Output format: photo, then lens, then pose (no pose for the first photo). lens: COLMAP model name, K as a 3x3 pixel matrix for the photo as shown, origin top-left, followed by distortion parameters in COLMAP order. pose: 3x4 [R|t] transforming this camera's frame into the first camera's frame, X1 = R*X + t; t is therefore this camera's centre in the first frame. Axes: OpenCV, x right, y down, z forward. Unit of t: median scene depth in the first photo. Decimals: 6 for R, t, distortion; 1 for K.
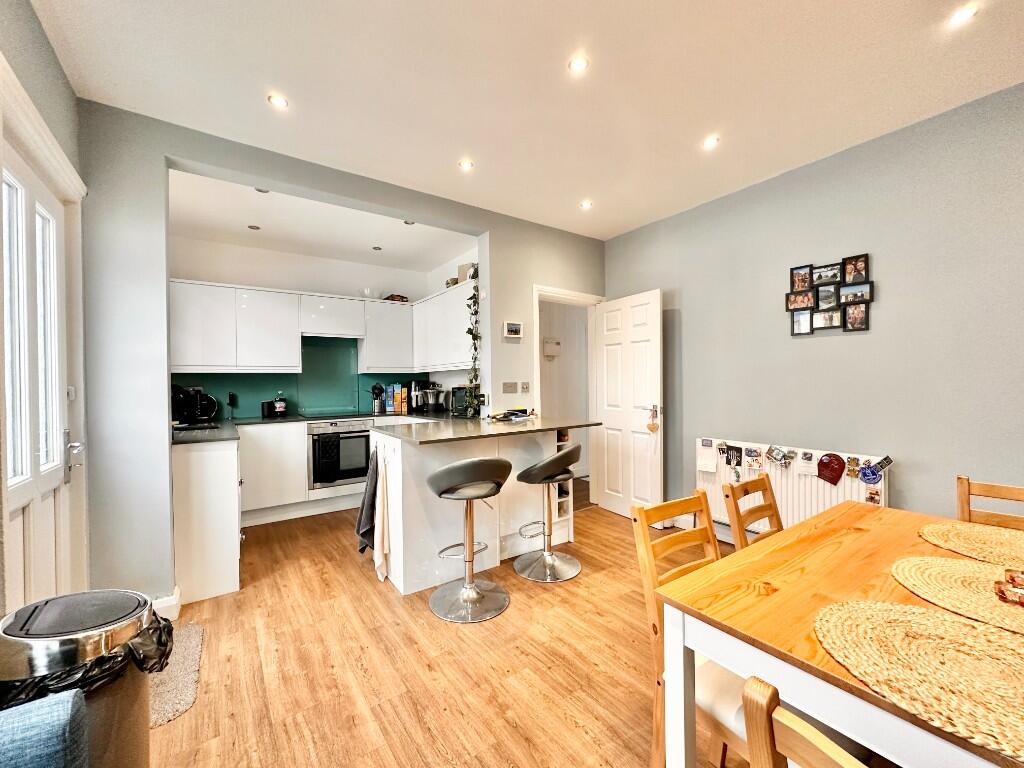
lens RADIAL K [[409.3, 0, 510.5], [0, 409.3, 382.0], [0, 0, 1]] dist [-0.001651, 0.000202]
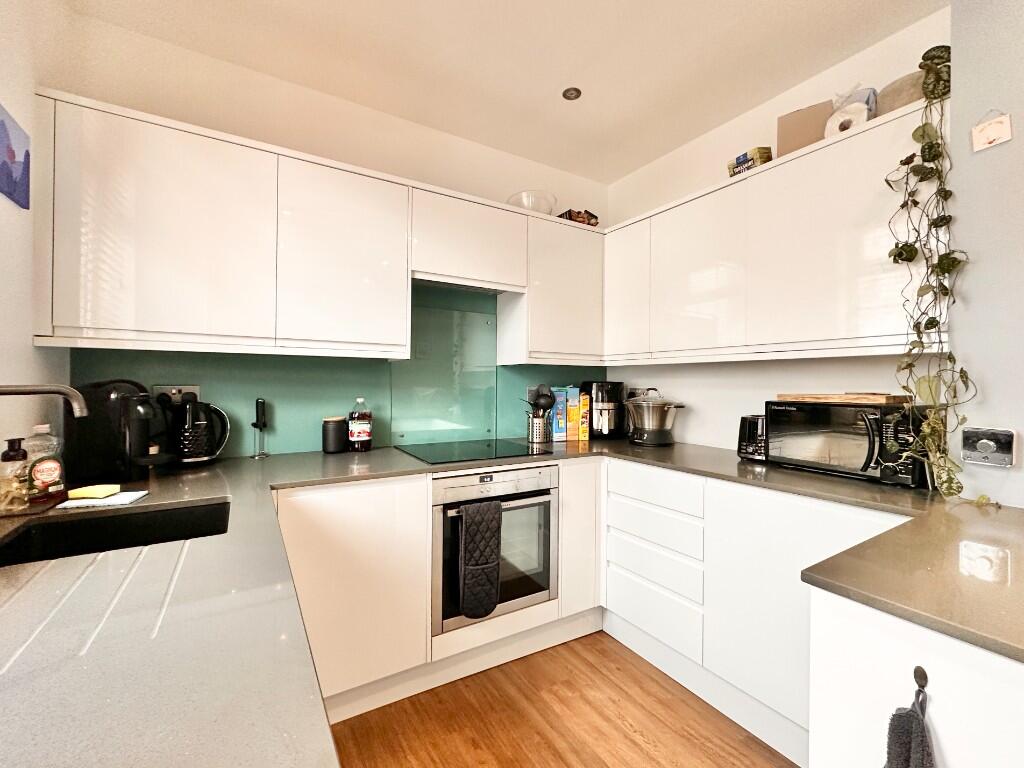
lens RADIAL K [[434.9, 0, 512.0], [0, 434.9, 384.0], [0, 0, 1]] dist [-0.003372, -0.000396]
pose [[0.997677, 0.024259, -0.063649, -0.402487], [-0.023921, 0.999695, 0.006062, -0.001045], [0.063777, -0.004526, 0.997954, 0.577689]]
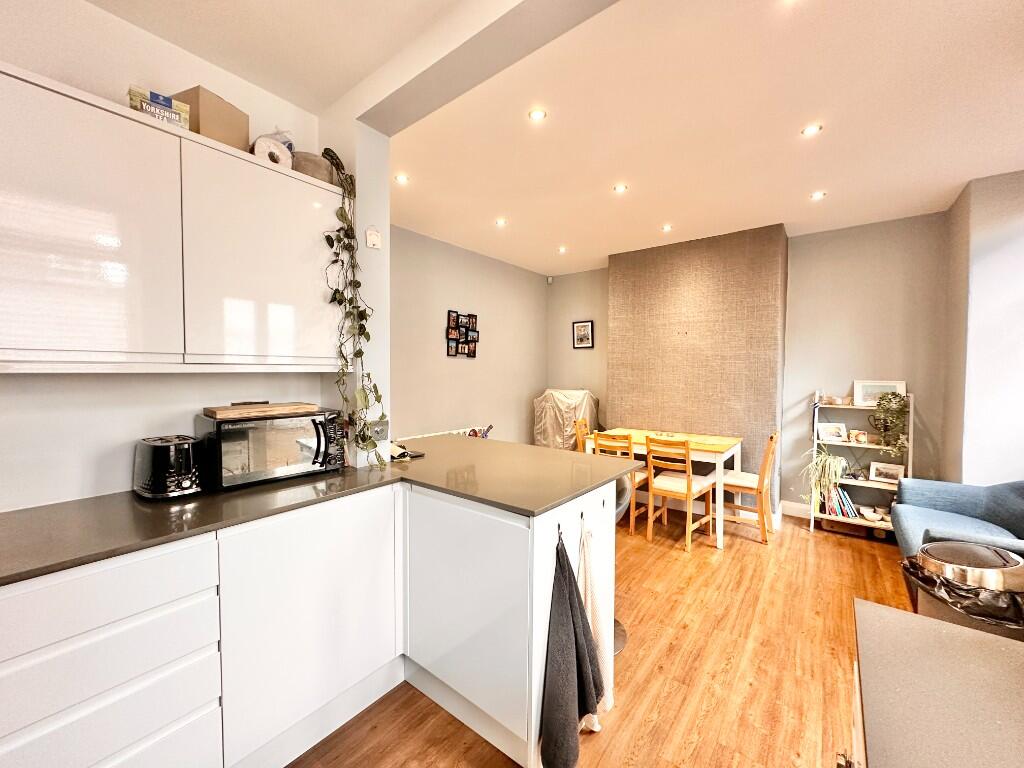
lens RADIAL K [[409.3, 0, 510.5], [0, 409.3, 382.0], [0, 0, 1]] dist [-0.001651, 0.000202]
pose [[-0.281823, -0.012256, 0.959388, -0.602606], [-0.002049, 0.999924, 0.012173, -0.027882], [-0.959464, 0.001465, -0.281827, 0.911287]]
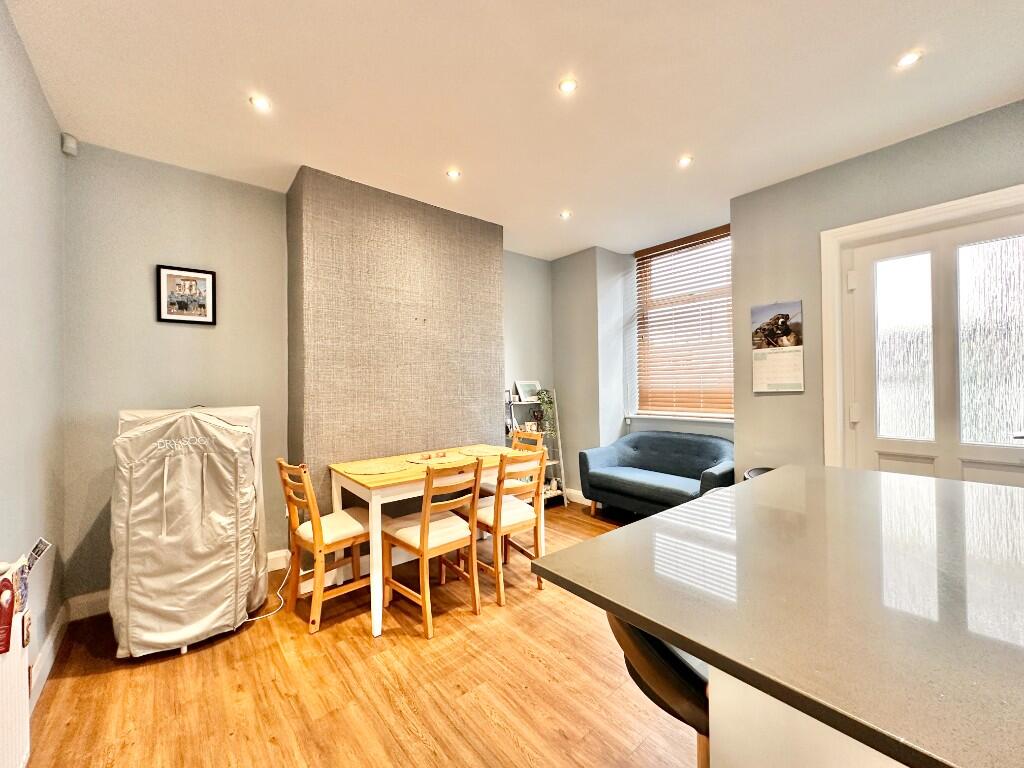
lens RADIAL K [[409.3, 0, 510.5], [0, 409.3, 382.0], [0, 0, 1]] dist [-0.001651, 0.000202]
pose [[-0.996944, 0.027321, -0.073186, 0.201584], [0.028257, 0.999531, -0.011788, -0.004970], [0.072830, -0.013820, -0.997249, 1.001546]]
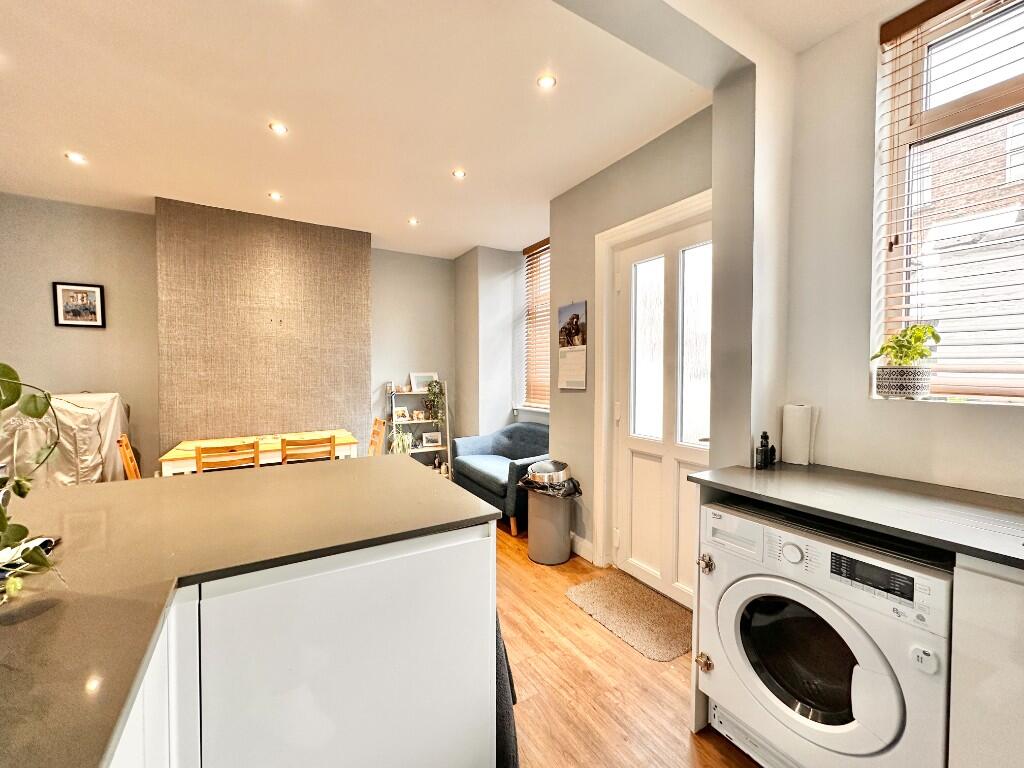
lens RADIAL K [[409.3, 0, 510.5], [0, 409.3, 382.0], [0, 0, 1]] dist [-0.001651, 0.000202]
pose [[-0.996919, 0.013502, 0.077270, -0.304407], [0.014998, 0.999711, 0.018814, -0.011734], [-0.076993, 0.019915, -0.996833, 1.084977]]
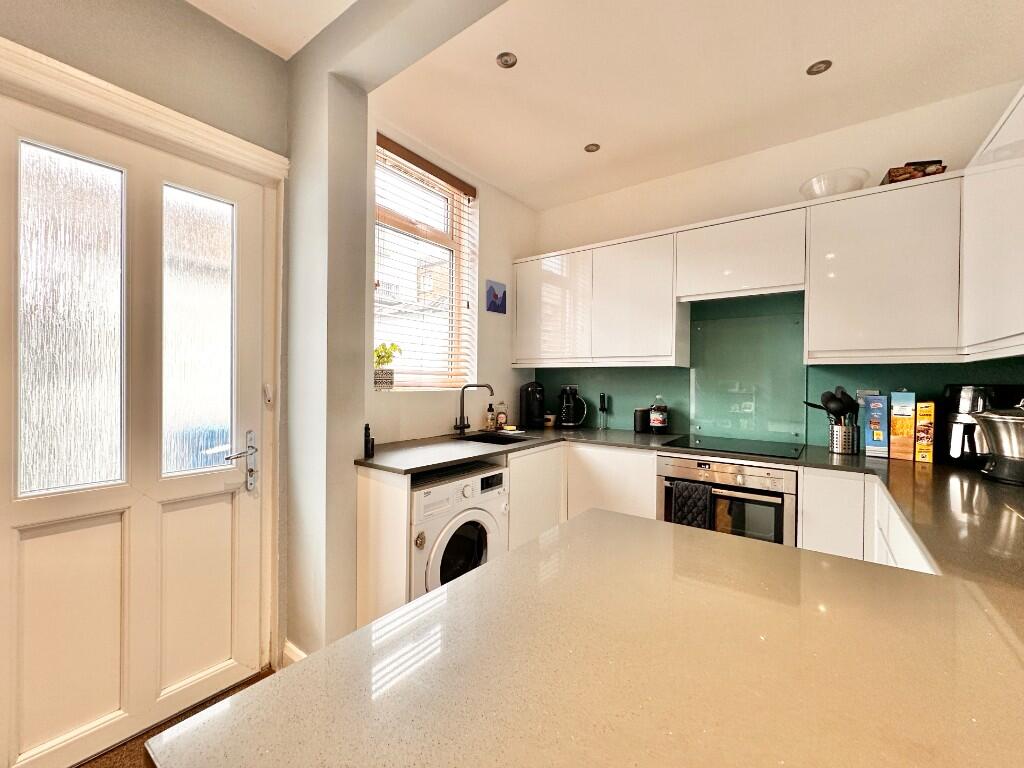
lens RADIAL K [[421.1, 0, 512.0], [0, 421.1, 384.0], [0, 0, 1]] dist [-0.001758, -0.000143]
pose [[0.311314, 0.027301, -0.949915, -0.007992], [-0.012500, 0.999618, 0.024633, -0.009646], [0.950225, 0.004205, 0.311537, 0.647356]]
